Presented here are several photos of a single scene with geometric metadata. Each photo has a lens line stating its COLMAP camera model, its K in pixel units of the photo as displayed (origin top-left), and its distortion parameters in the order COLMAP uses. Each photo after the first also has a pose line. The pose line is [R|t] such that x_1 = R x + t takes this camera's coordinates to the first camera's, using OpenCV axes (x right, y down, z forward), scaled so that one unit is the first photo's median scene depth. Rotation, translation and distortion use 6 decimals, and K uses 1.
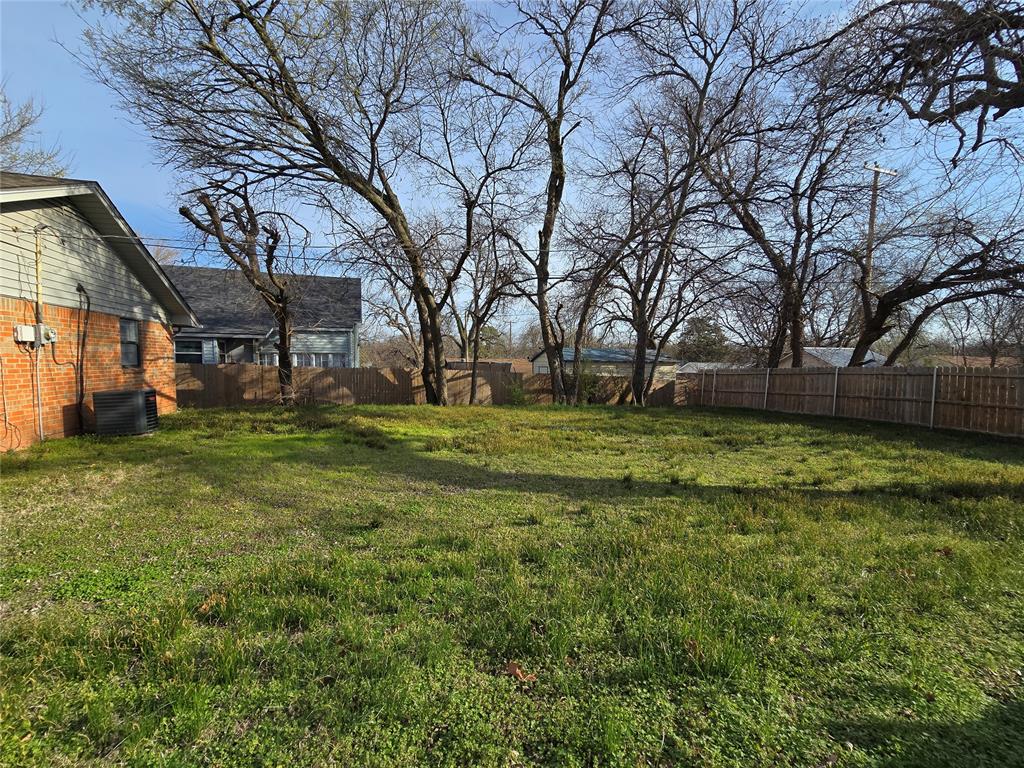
lens RADIAL K [[418.5, 0, 508.0], [0, 418.5, 387.9], [0, 0, 1]] dist [-0.001966, -0.000109]
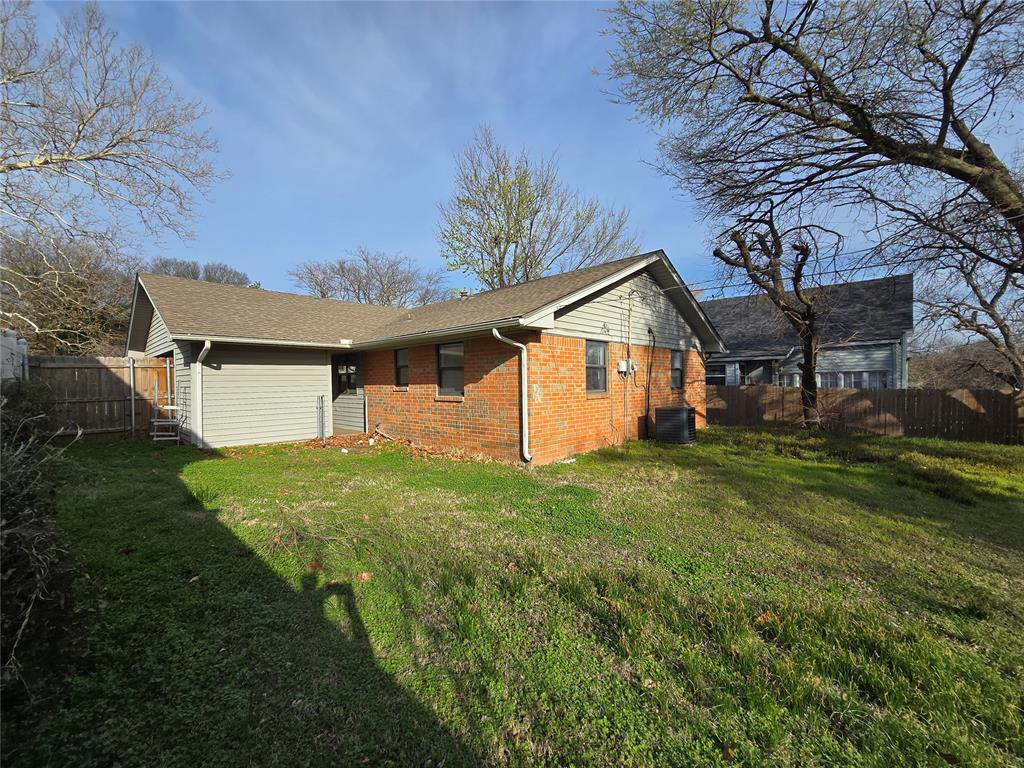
lens RADIAL K [[418.5, 0, 508.0], [0, 418.5, 387.9], [0, 0, 1]] dist [-0.001966, -0.000109]
pose [[0.463607, -0.001202, -0.886040, -0.028209], [-0.041240, 0.998886, -0.022933, -0.002404], [0.885081, 0.047172, 0.463041, -0.024817]]
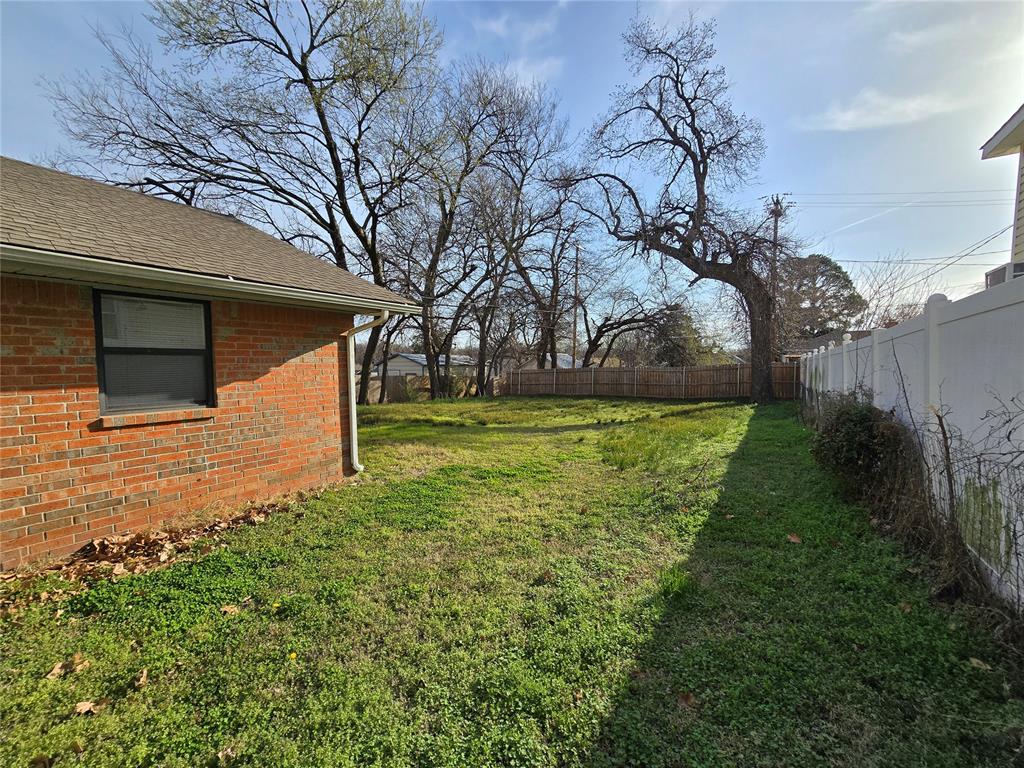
lens RADIAL K [[418.5, 0, 508.0], [0, 418.5, 387.9], [0, 0, 1]] dist [-0.001966, -0.000109]
pose [[0.781076, -0.049002, 0.622510, -1.154111], [0.050169, 0.998618, 0.015660, -0.016119], [-0.622417, 0.018999, 0.782455, -0.331686]]
